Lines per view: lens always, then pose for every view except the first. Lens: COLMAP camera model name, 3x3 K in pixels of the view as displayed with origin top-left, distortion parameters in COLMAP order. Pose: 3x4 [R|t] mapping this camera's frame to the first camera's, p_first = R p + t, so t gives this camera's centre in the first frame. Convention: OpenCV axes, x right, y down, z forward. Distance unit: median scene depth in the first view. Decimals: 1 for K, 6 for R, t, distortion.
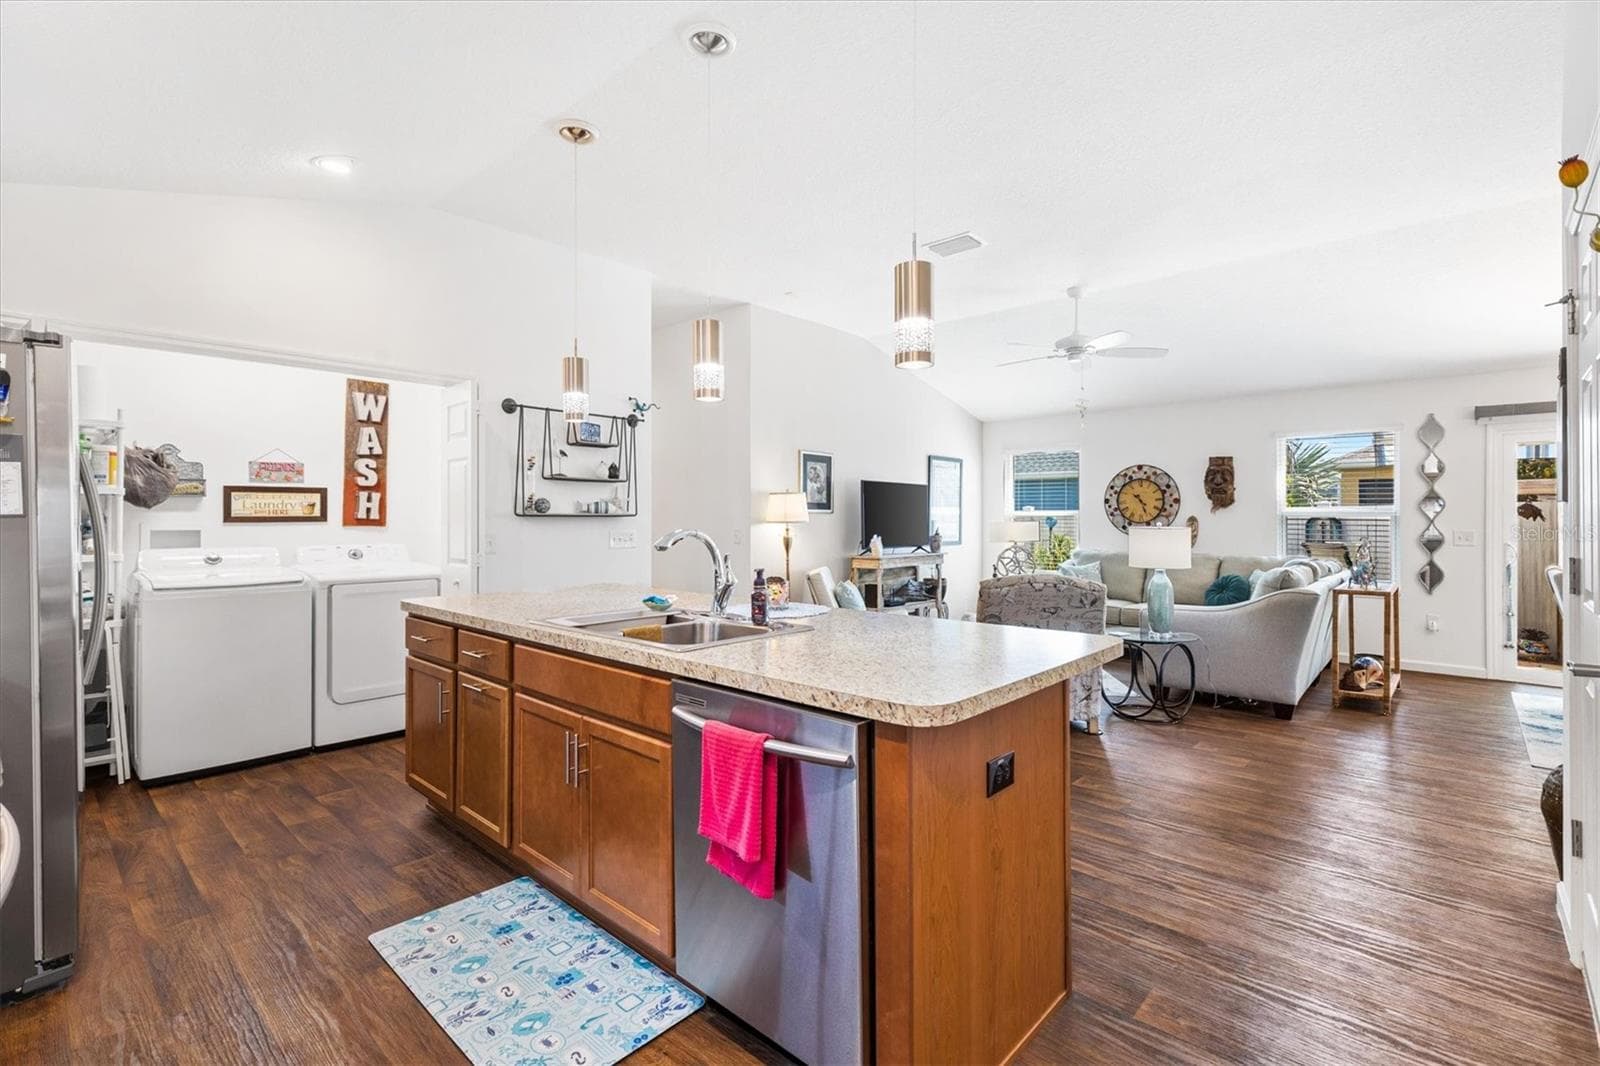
lens RADIAL K [[733.3, 0, 812.3], [0, 733.3, 516.9], [0, 0, 1]] dist [0.010384, -0.001632]
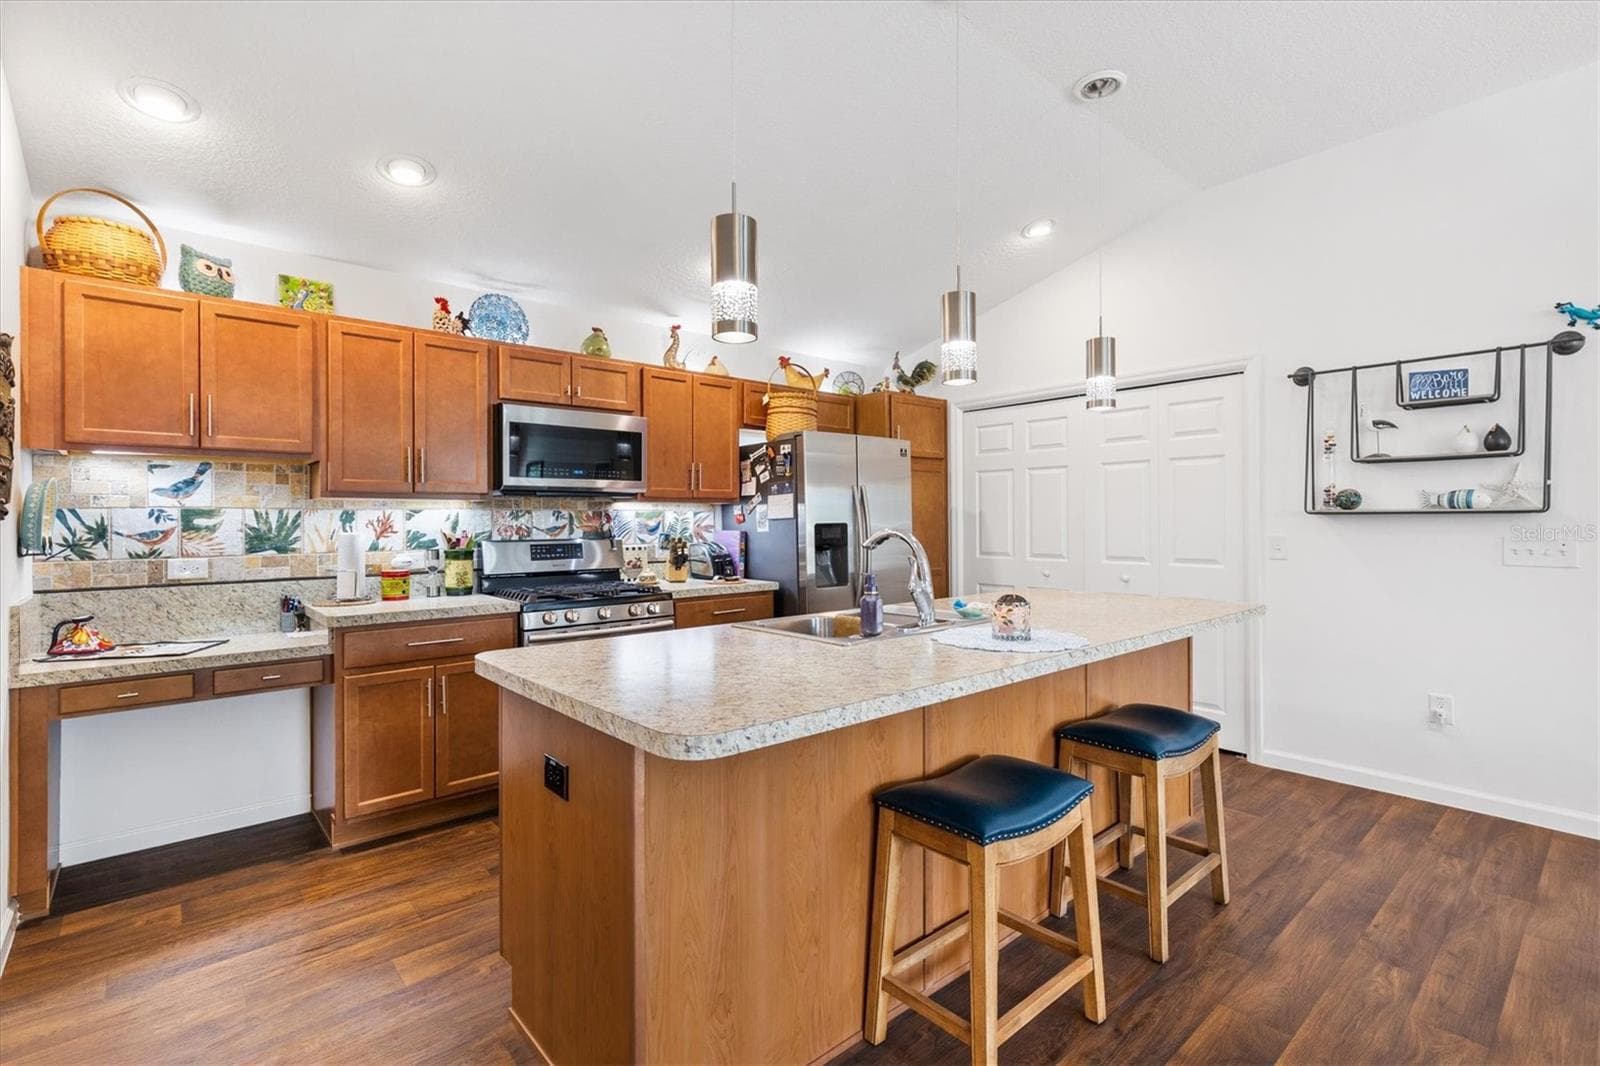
lens RADIAL K [[733.3, 0, 799.1], [0, 733.3, 517.4], [0, 0, 1]] dist [0.010384, -0.001632]
pose [[-0.107428, -0.006861, -0.994189, 0.339639], [0.003382, 0.999968, -0.007266, 0.004830], [0.994207, -0.004142, -0.107401, 0.415233]]
